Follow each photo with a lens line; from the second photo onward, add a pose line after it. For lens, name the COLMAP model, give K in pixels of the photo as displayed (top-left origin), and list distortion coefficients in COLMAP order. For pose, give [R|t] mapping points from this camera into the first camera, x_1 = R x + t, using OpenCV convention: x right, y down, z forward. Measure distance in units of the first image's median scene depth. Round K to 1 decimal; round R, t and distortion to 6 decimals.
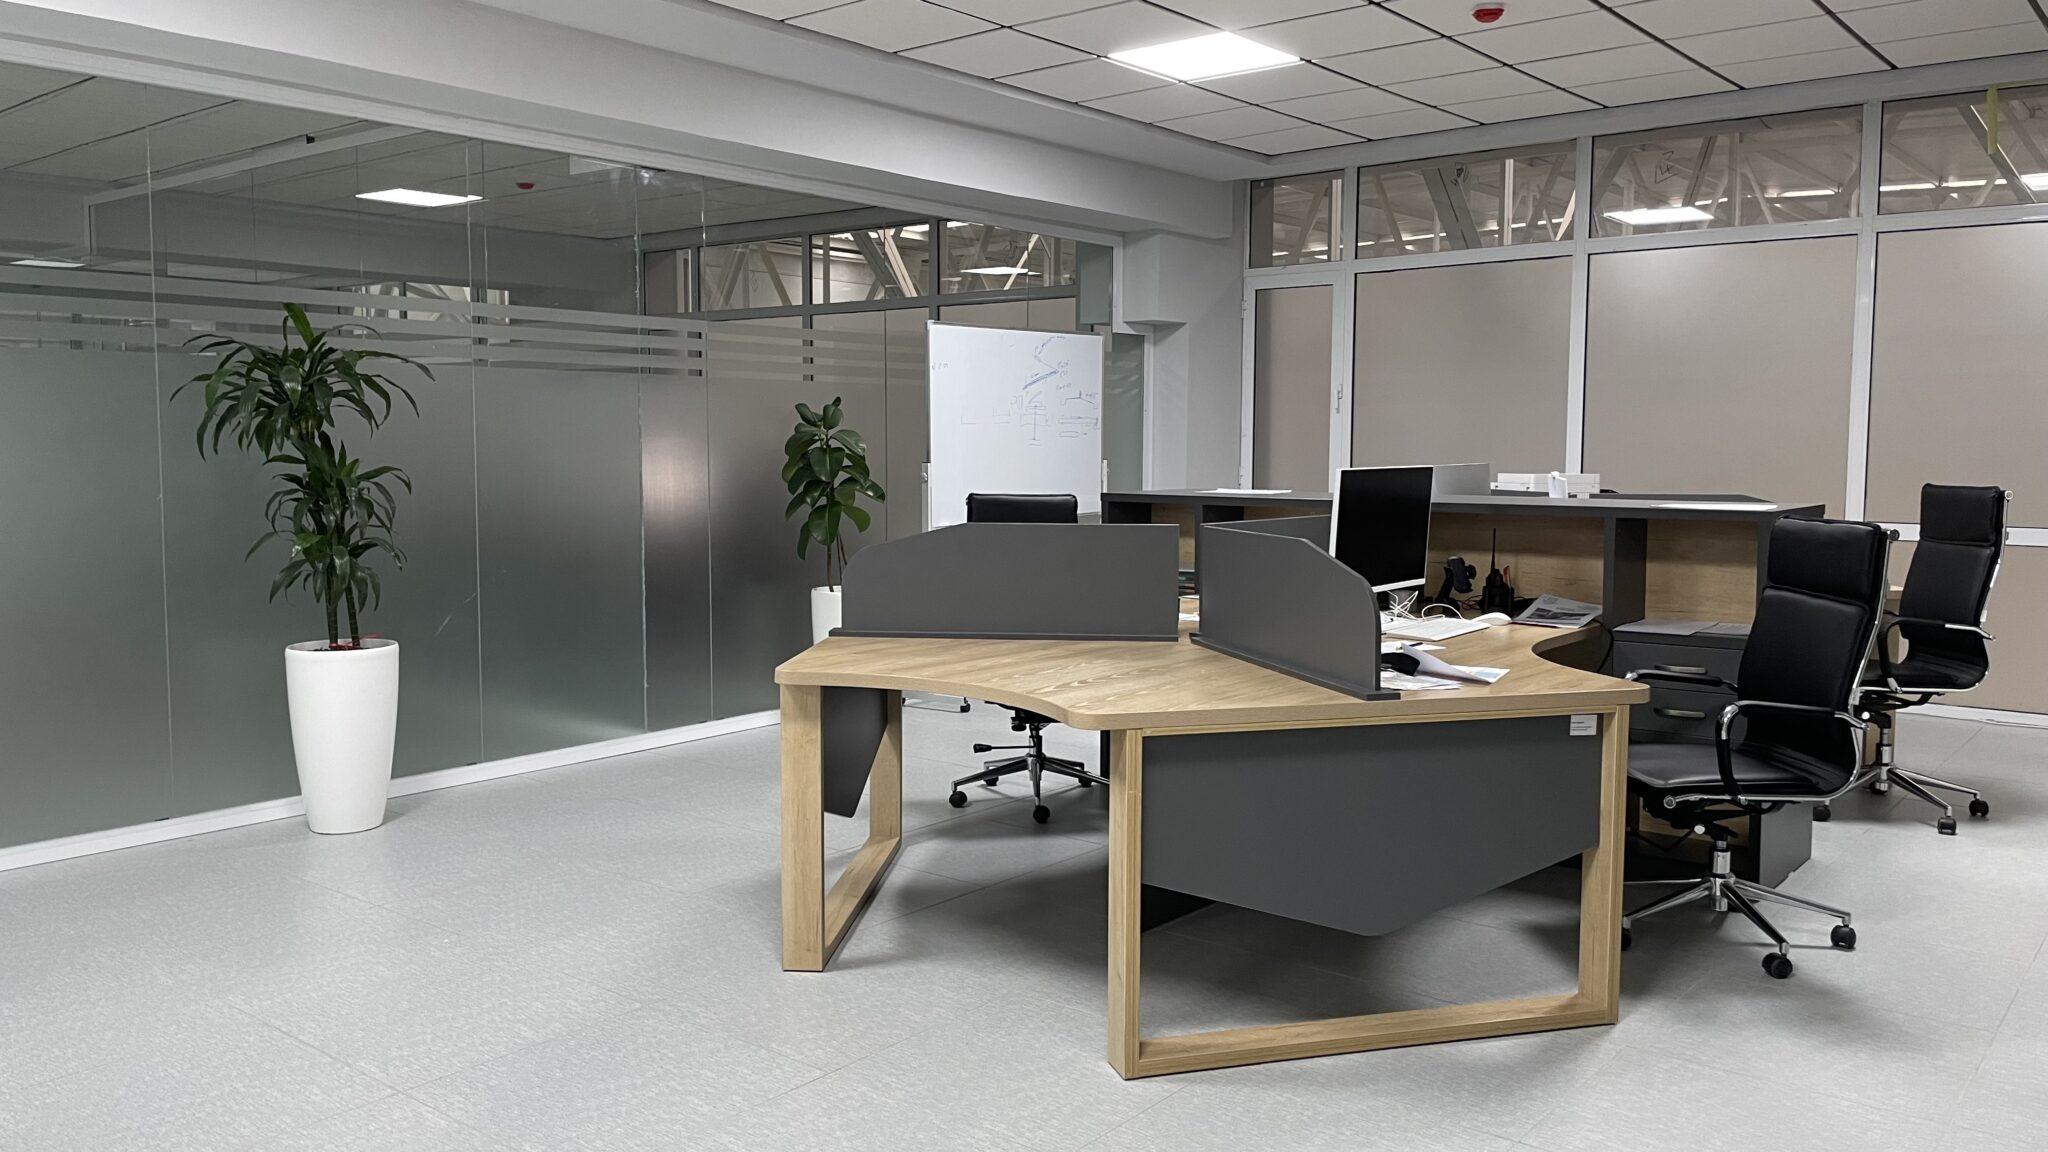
lens RADIAL K [[1578.2, 0, 1024.0], [0, 1578.2, 576.0], [0, 0, 1]] dist [0.130844, 0.001506]
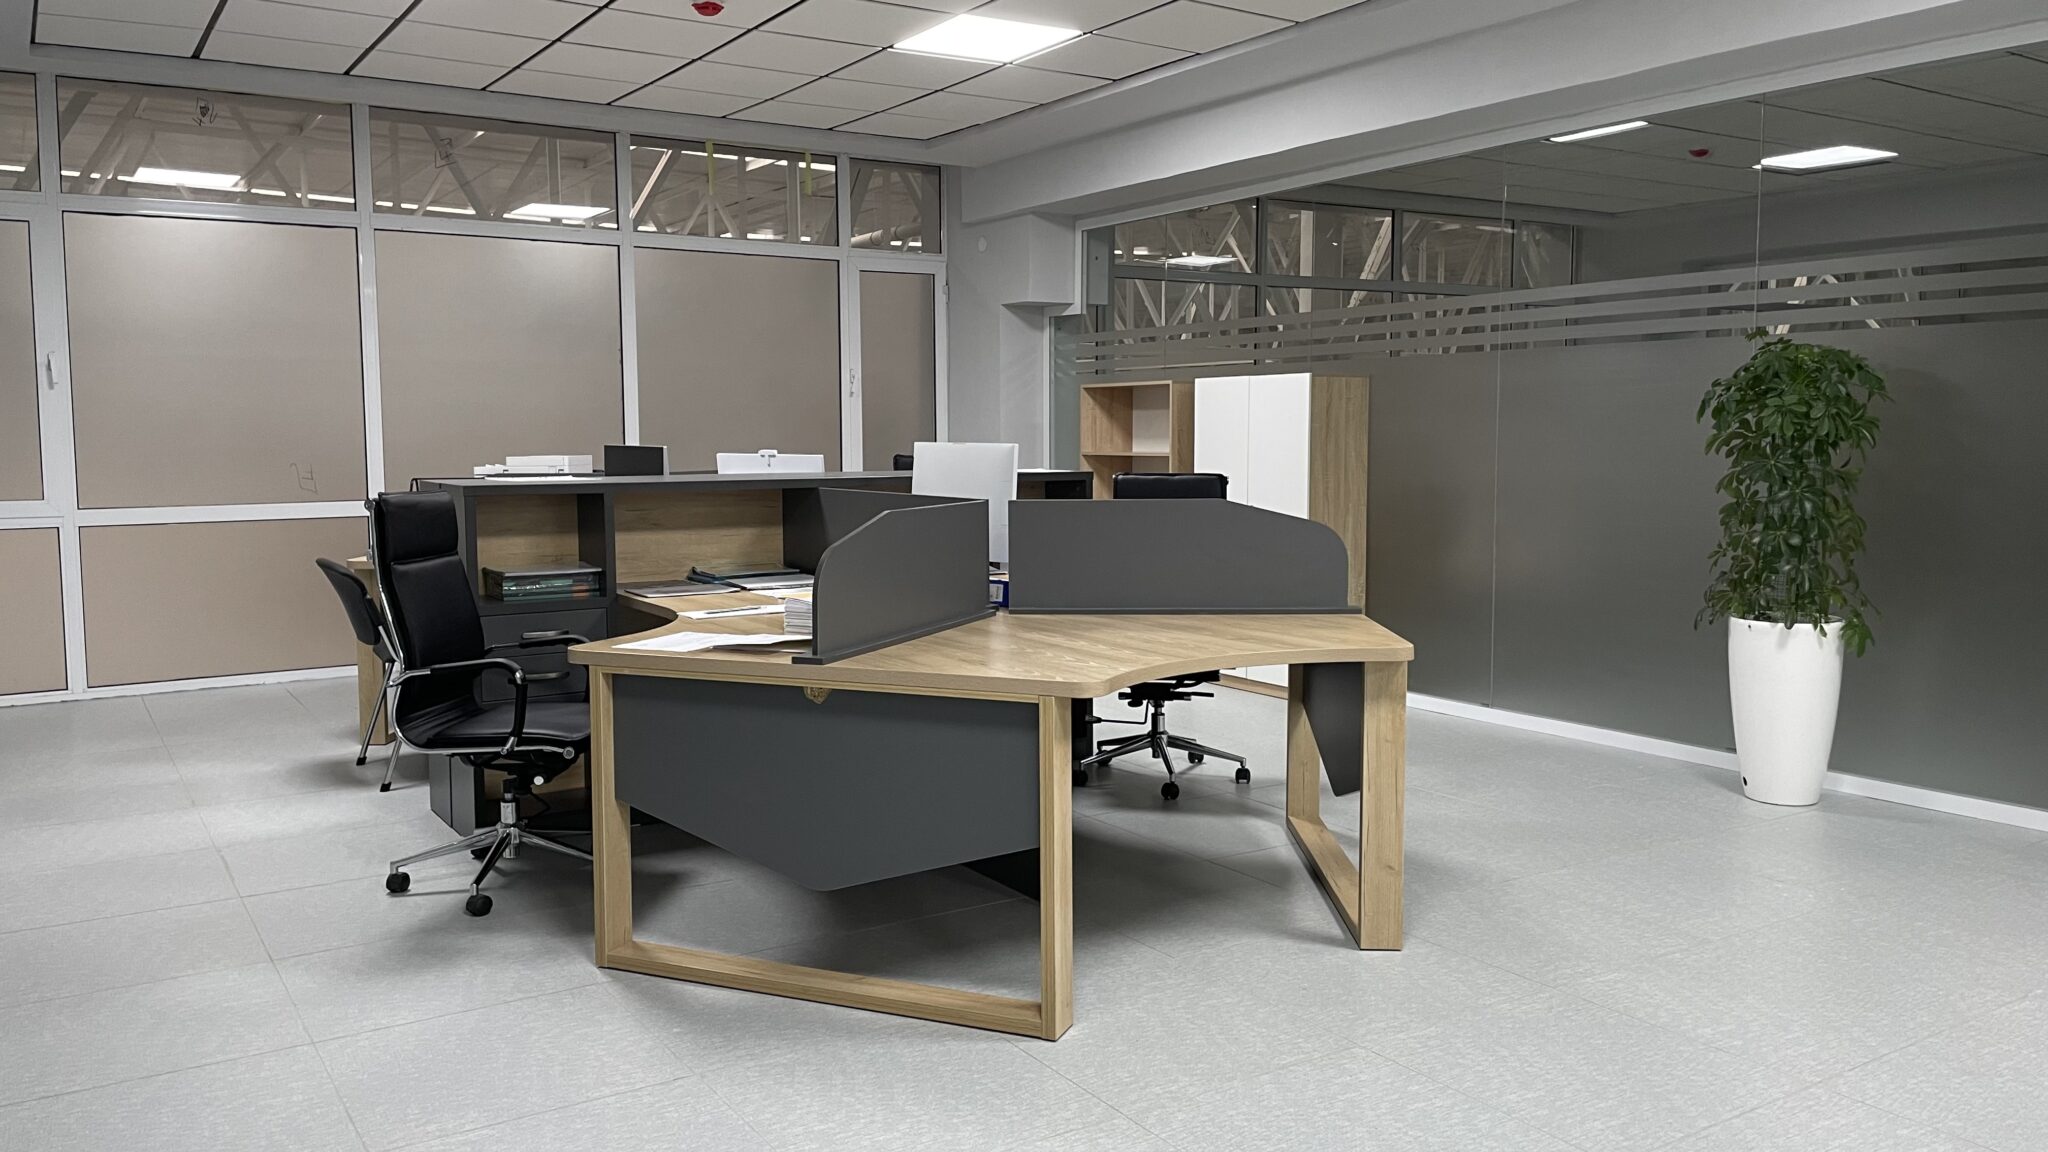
lens RADIAL K [[1528.2, 0, 1022.9], [0, 1528.2, 545.2], [0, 0, 1]] dist [0.062251, -0.000336]
pose [[0.303982, -0.082443, 0.949104, -0.891244], [0.088569, 0.994379, 0.058009, -0.064395], [-0.948552, 0.066427, 0.309575, 0.724428]]
